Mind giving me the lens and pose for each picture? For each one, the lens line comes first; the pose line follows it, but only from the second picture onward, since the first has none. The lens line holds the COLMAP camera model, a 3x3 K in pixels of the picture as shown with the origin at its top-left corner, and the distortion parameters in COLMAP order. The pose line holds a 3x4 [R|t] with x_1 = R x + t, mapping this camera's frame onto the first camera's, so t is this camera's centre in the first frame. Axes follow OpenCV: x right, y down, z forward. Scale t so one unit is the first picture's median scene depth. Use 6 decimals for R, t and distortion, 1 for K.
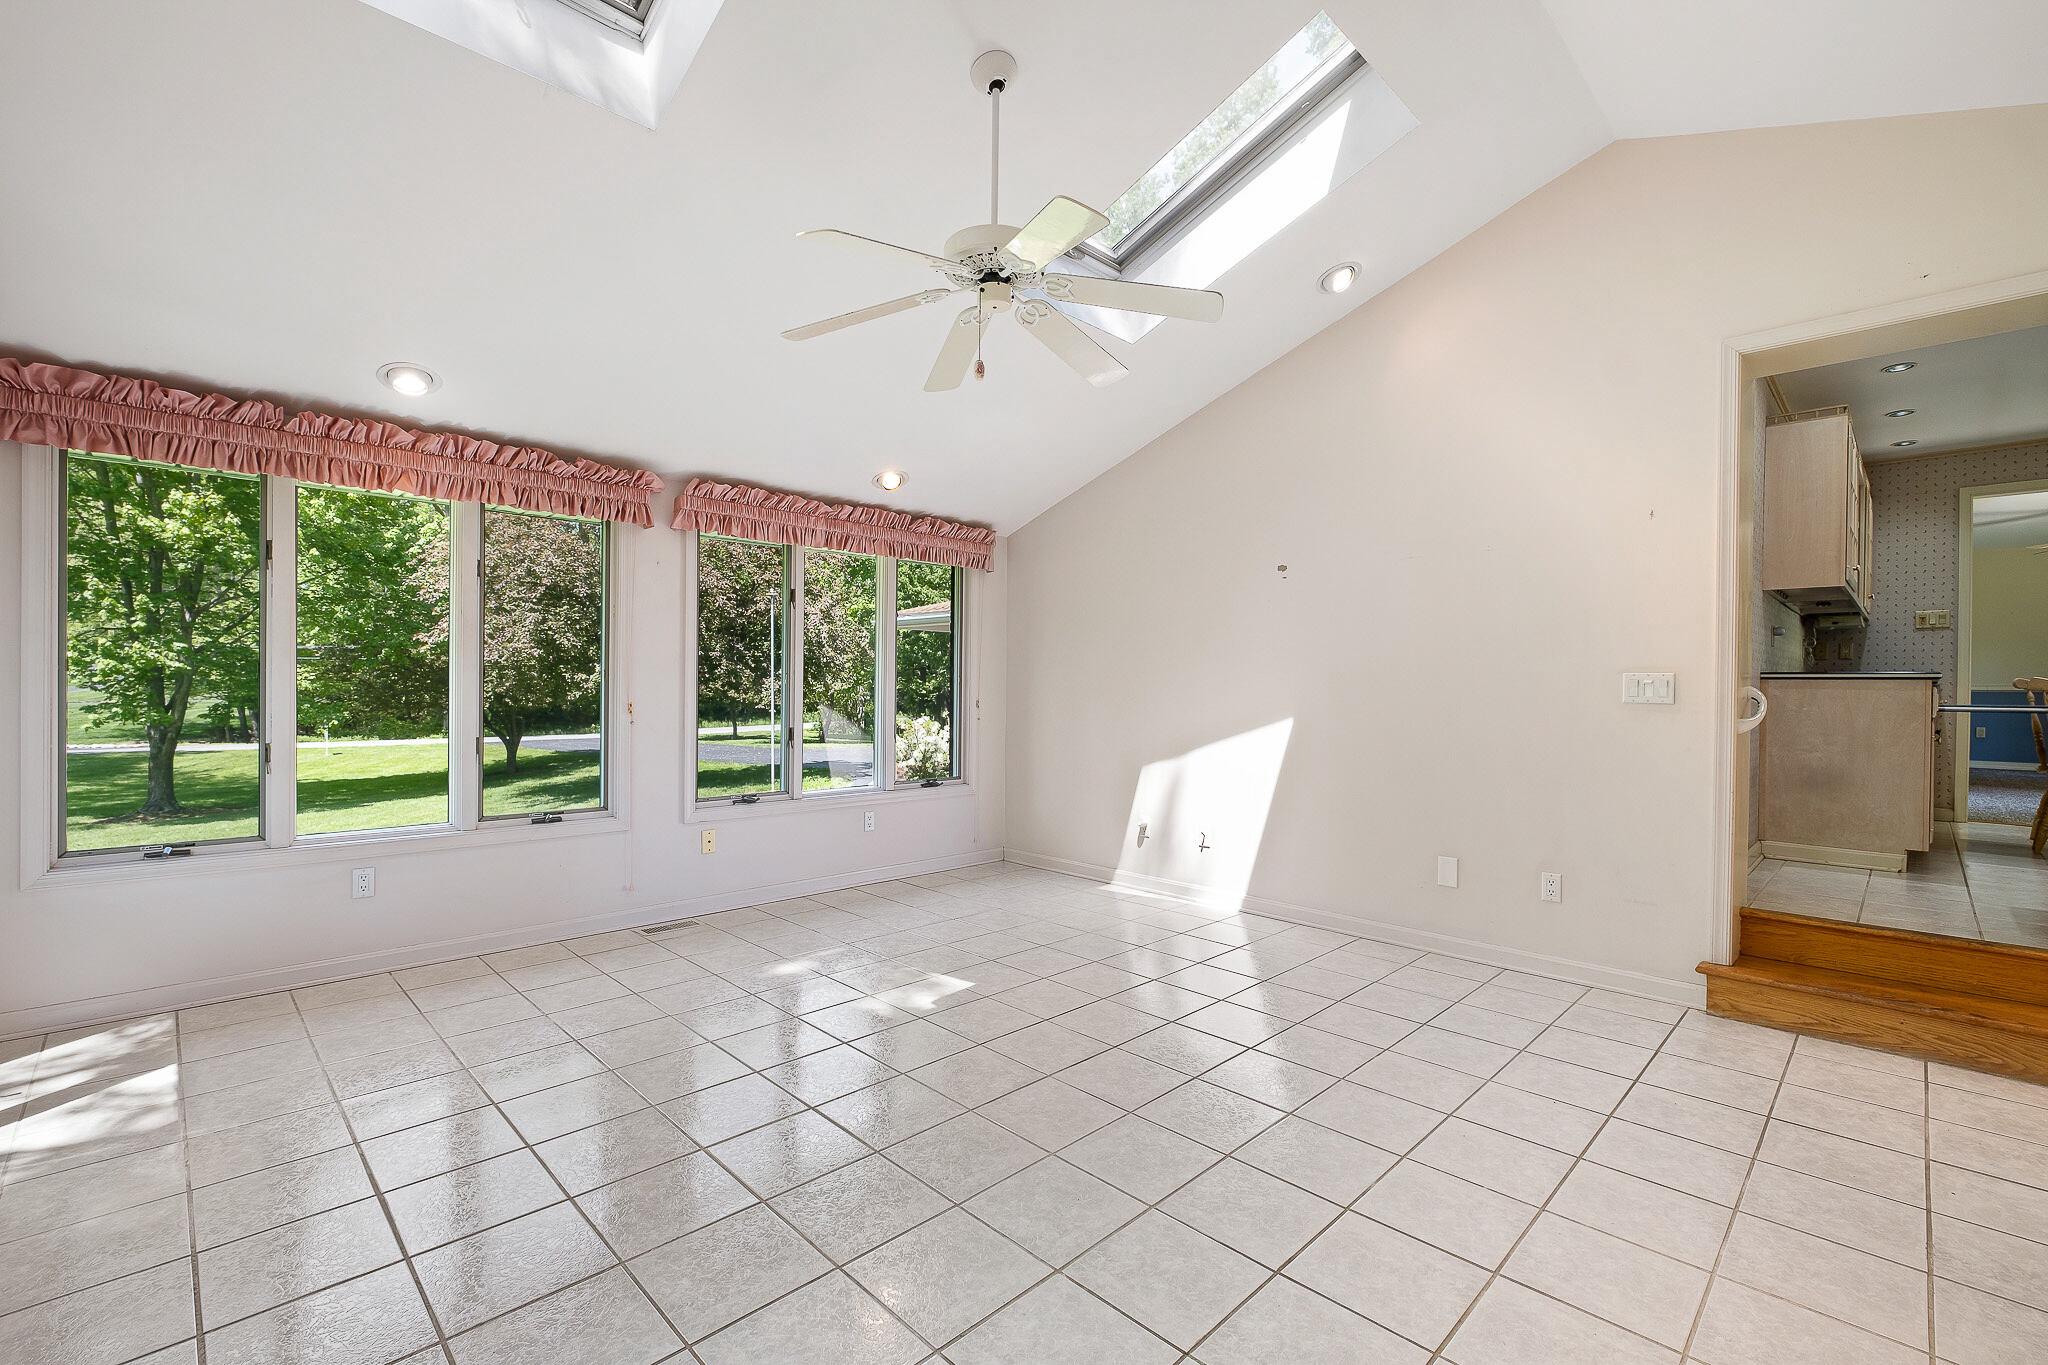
lens RADIAL K [[884.3, 0, 1026.9], [0, 884.3, 689.1], [0, 0, 1]] dist [-0.000850, -0.000472]
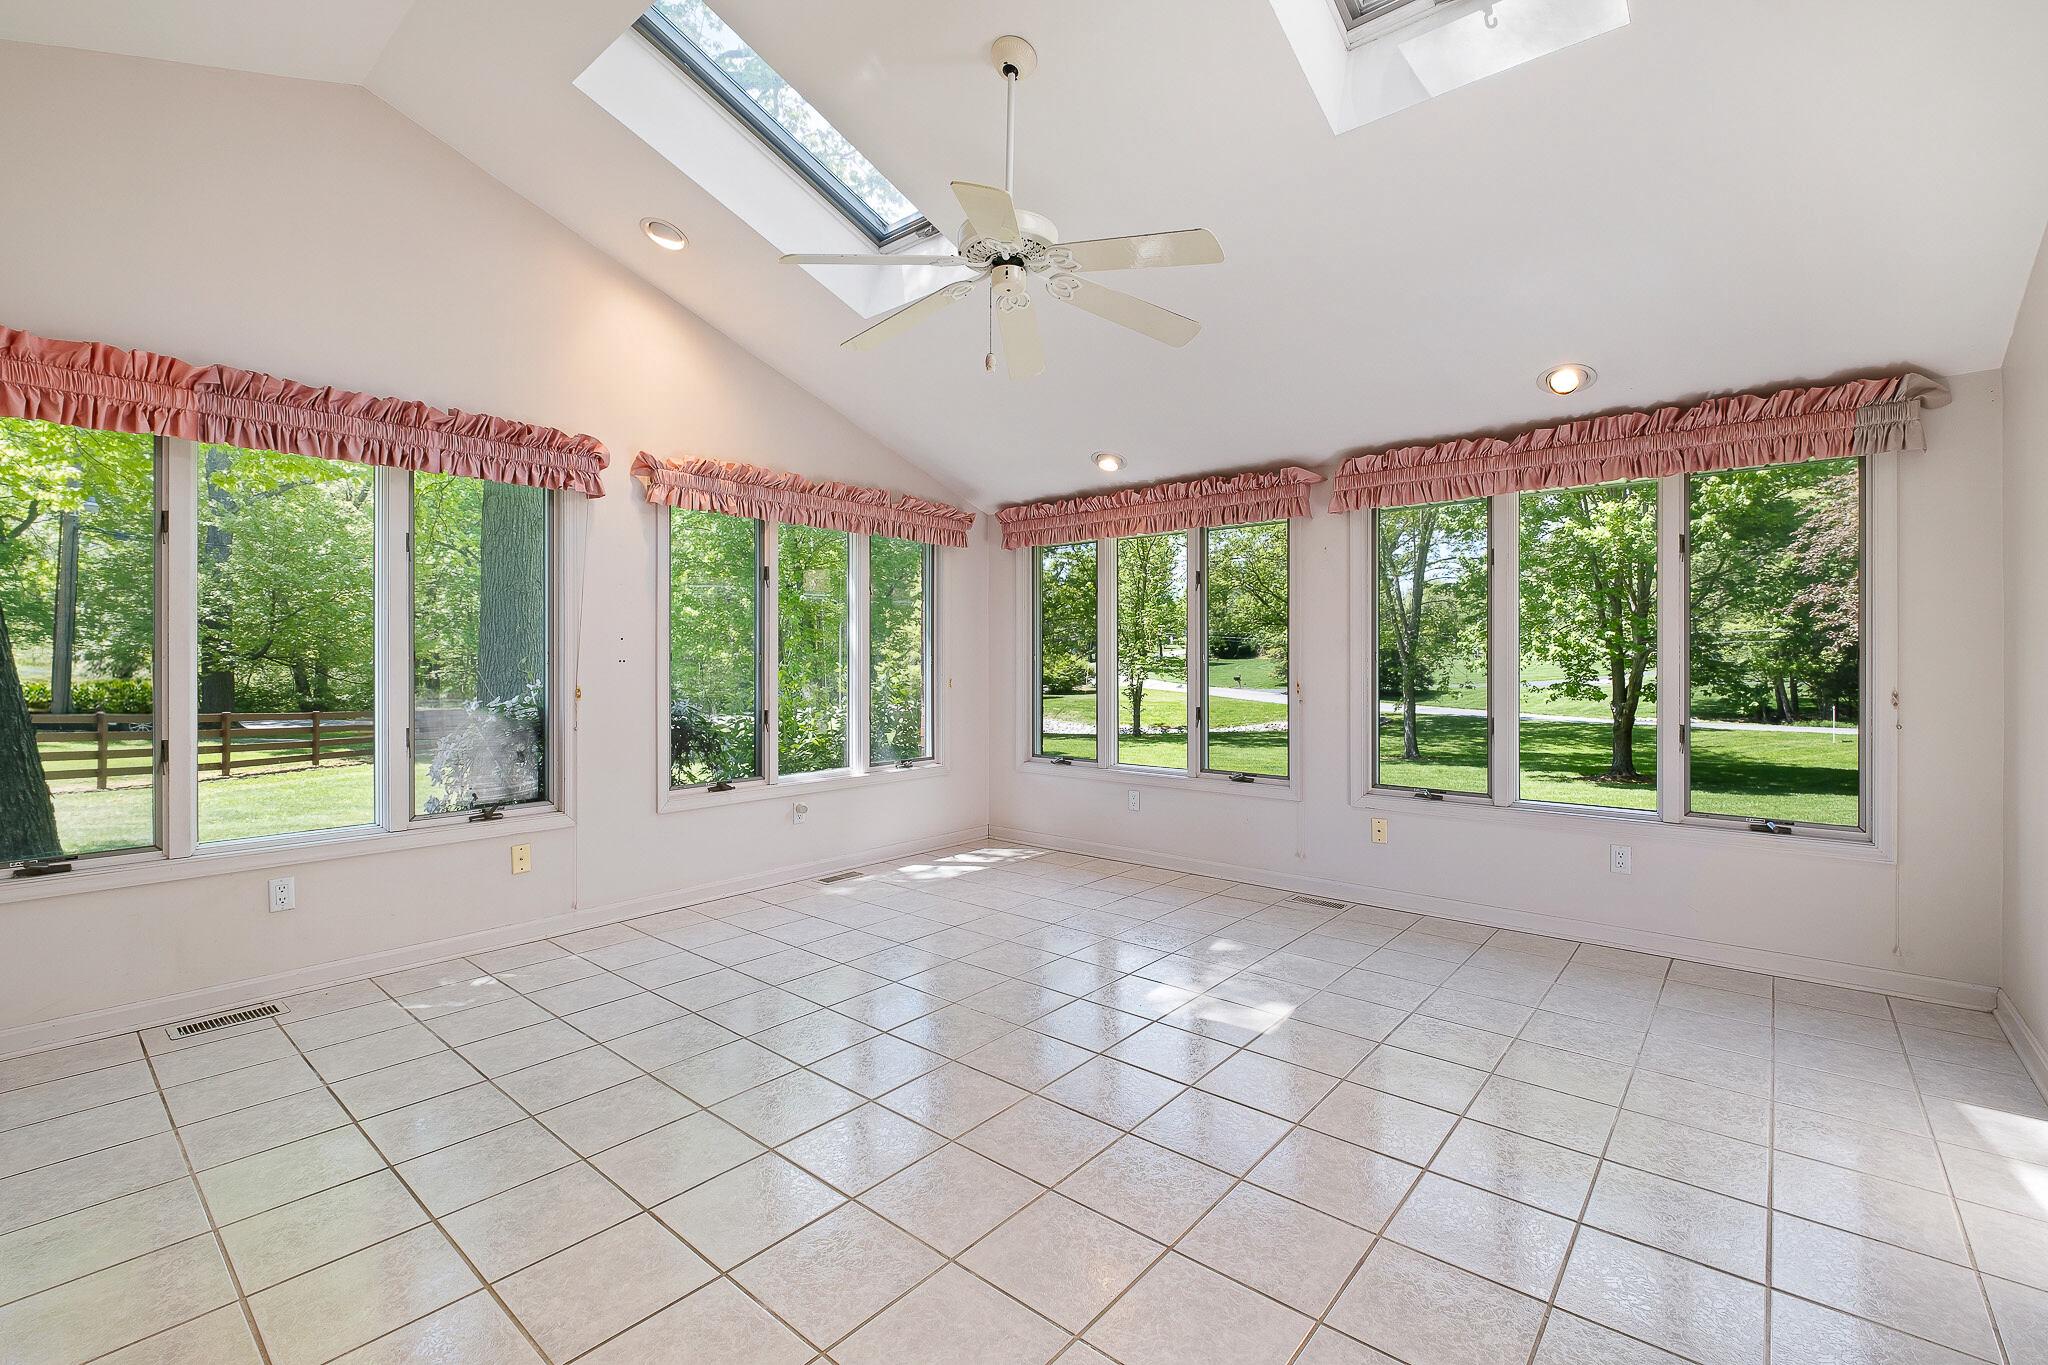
lens RADIAL K [[884.3, 0, 1026.9], [0, 884.3, 689.1], [0, 0, 1]] dist [-0.000850, -0.000472]
pose [[0.082683, 0.022276, -0.996327, 0.457236], [-0.002944, 0.999751, 0.022108, -0.001352], [0.996572, 0.001105, 0.082728, 0.445155]]
